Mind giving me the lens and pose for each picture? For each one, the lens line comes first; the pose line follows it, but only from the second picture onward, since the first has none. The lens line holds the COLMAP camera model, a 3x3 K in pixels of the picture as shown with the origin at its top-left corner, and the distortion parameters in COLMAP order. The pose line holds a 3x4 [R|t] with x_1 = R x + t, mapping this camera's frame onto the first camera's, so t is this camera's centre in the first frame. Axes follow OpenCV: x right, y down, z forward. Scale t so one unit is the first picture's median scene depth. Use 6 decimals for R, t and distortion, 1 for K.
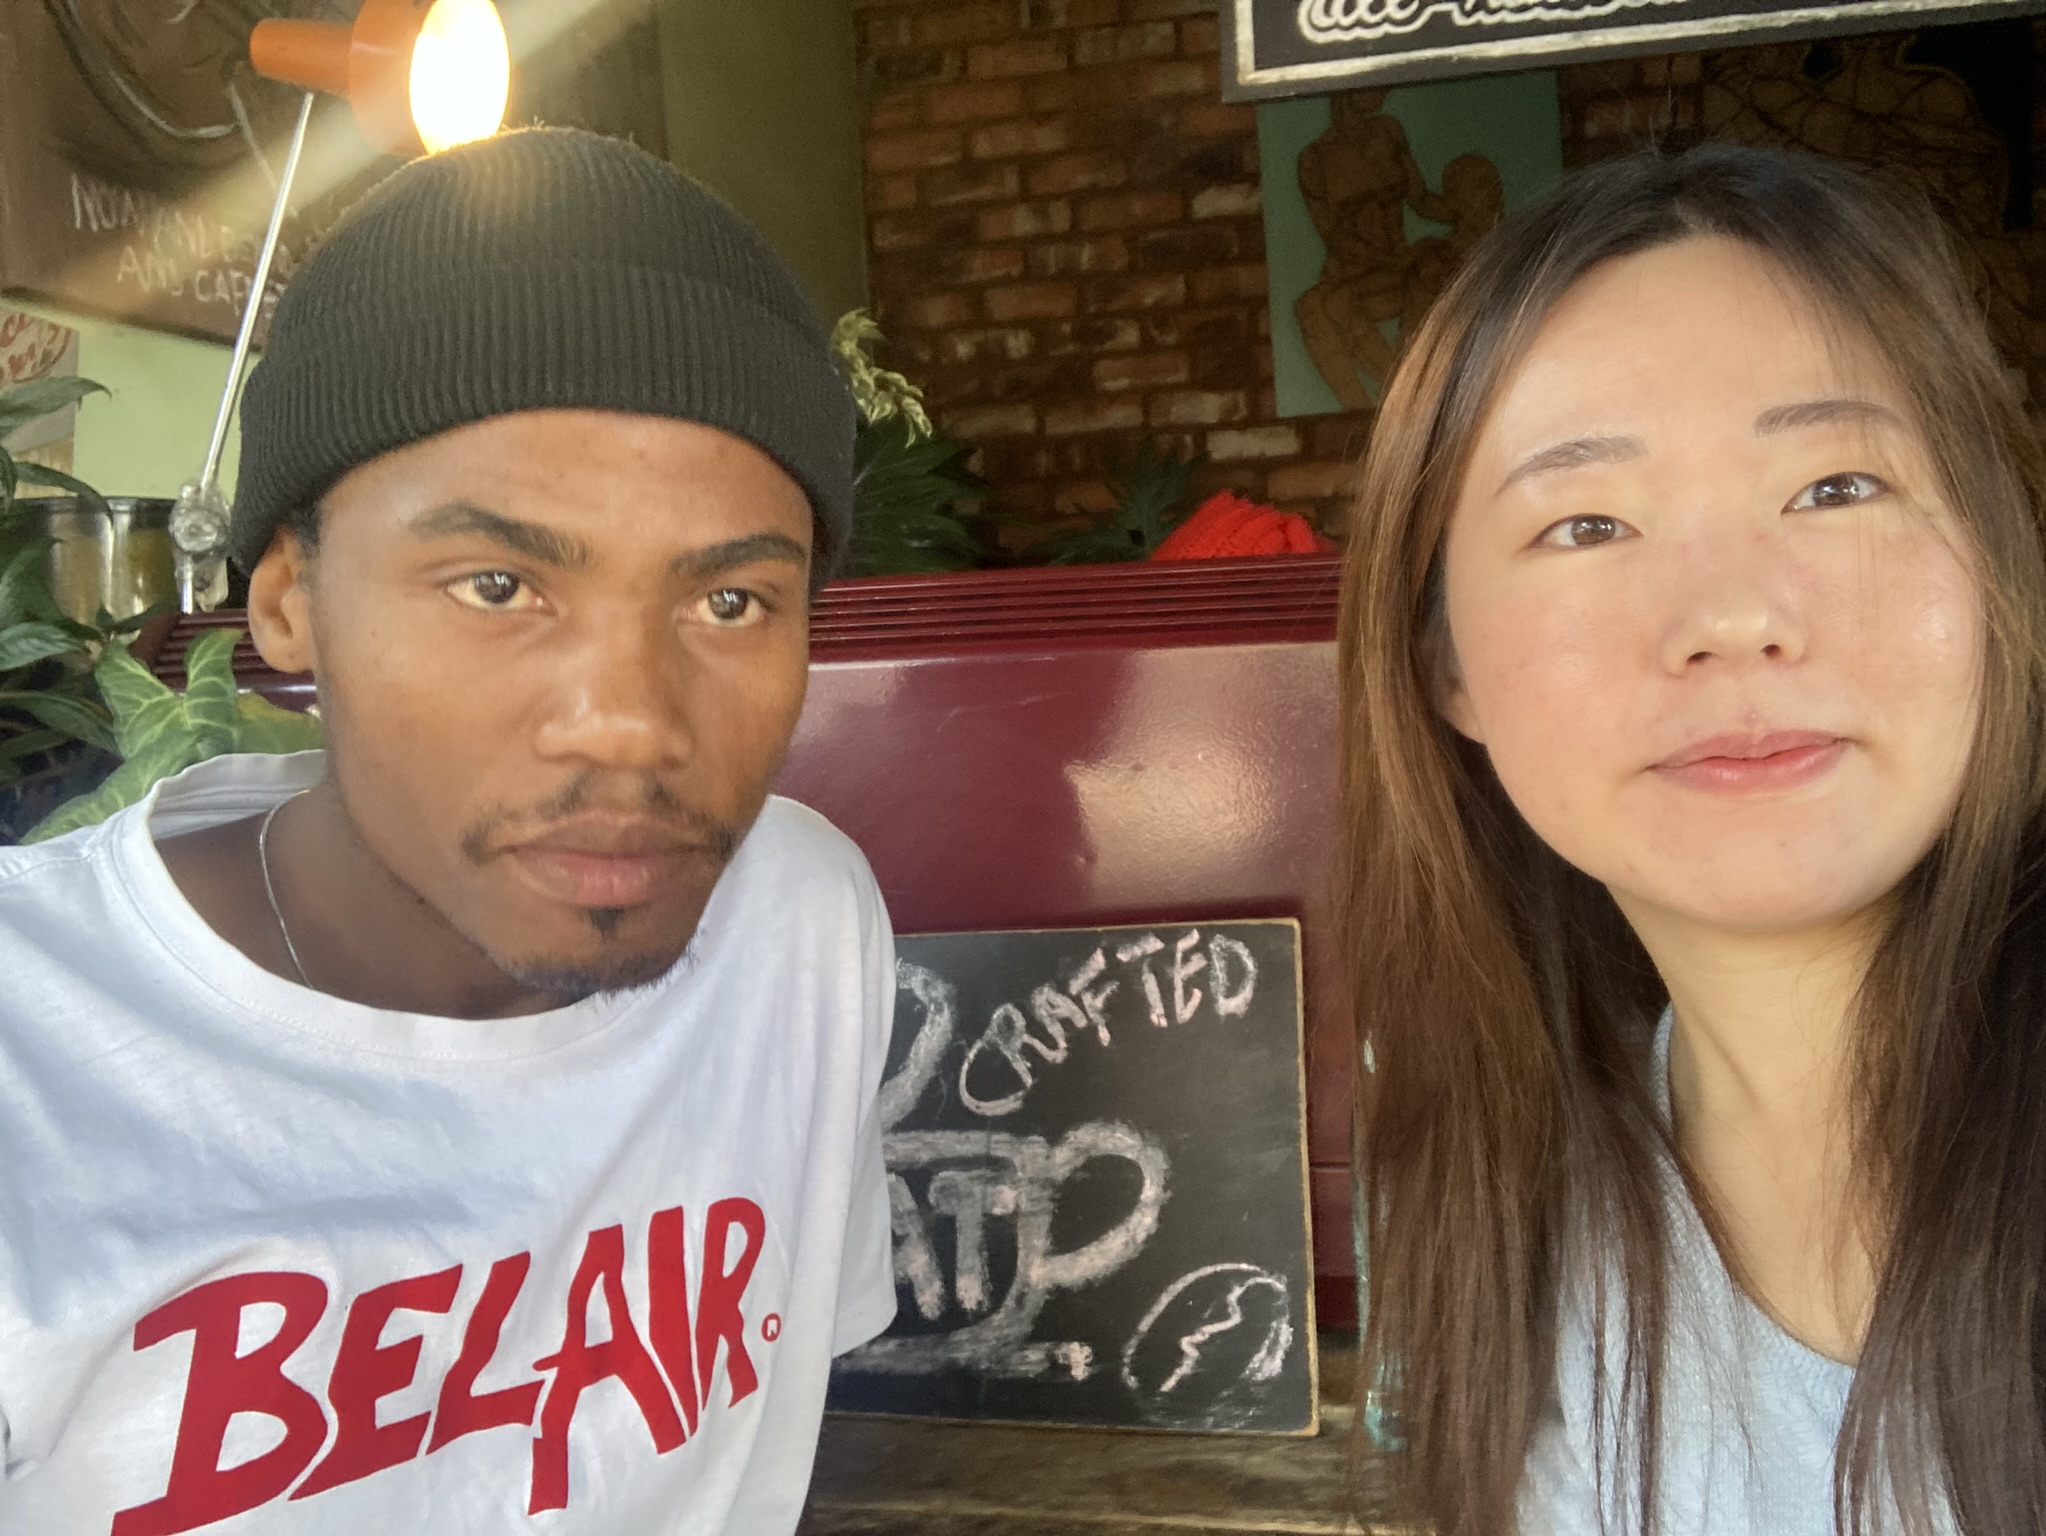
lens RADIAL K [[1892.7, 0, 1025.9], [0, 1892.7, 770.7], [0, 0, 1]] dist [0.002963, 0.000000]
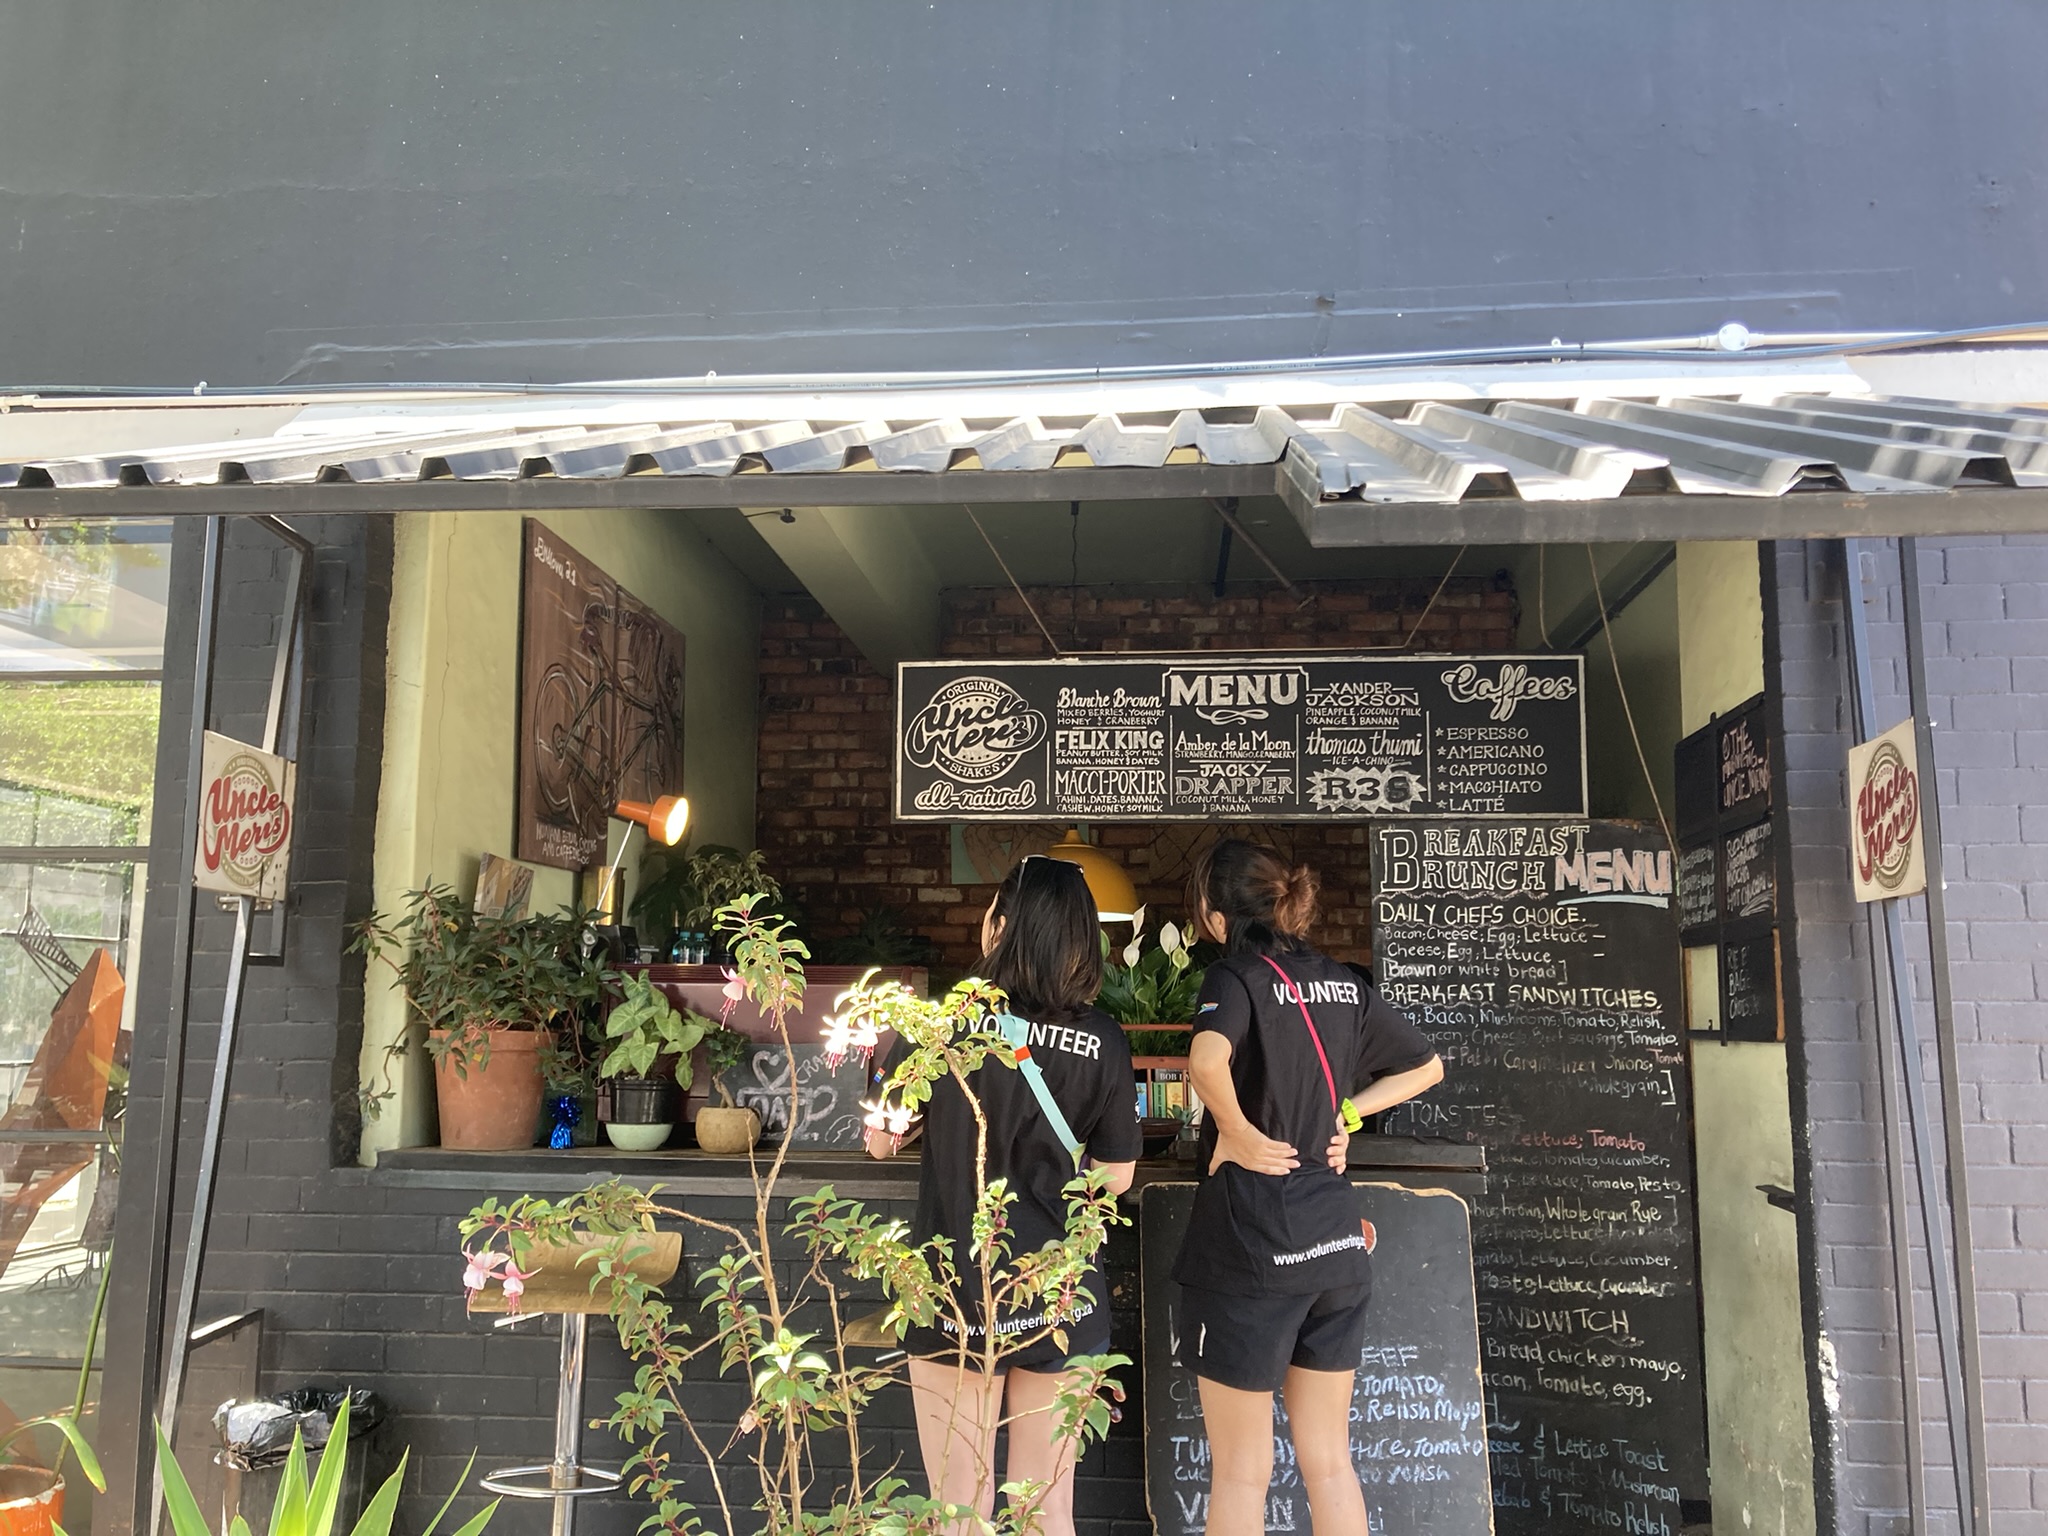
lens RADIAL K [[1653.7, 0, 1032.8], [0, 1653.7, 779.3], [0, 0, 1]] dist [0.014508, 0.006303]
pose [[0.990578, 0.075487, 0.114263, 0.005879], [-0.051467, 0.978404, -0.200192, 0.056781], [-0.126907, 0.192425, 0.973071, -0.770338]]
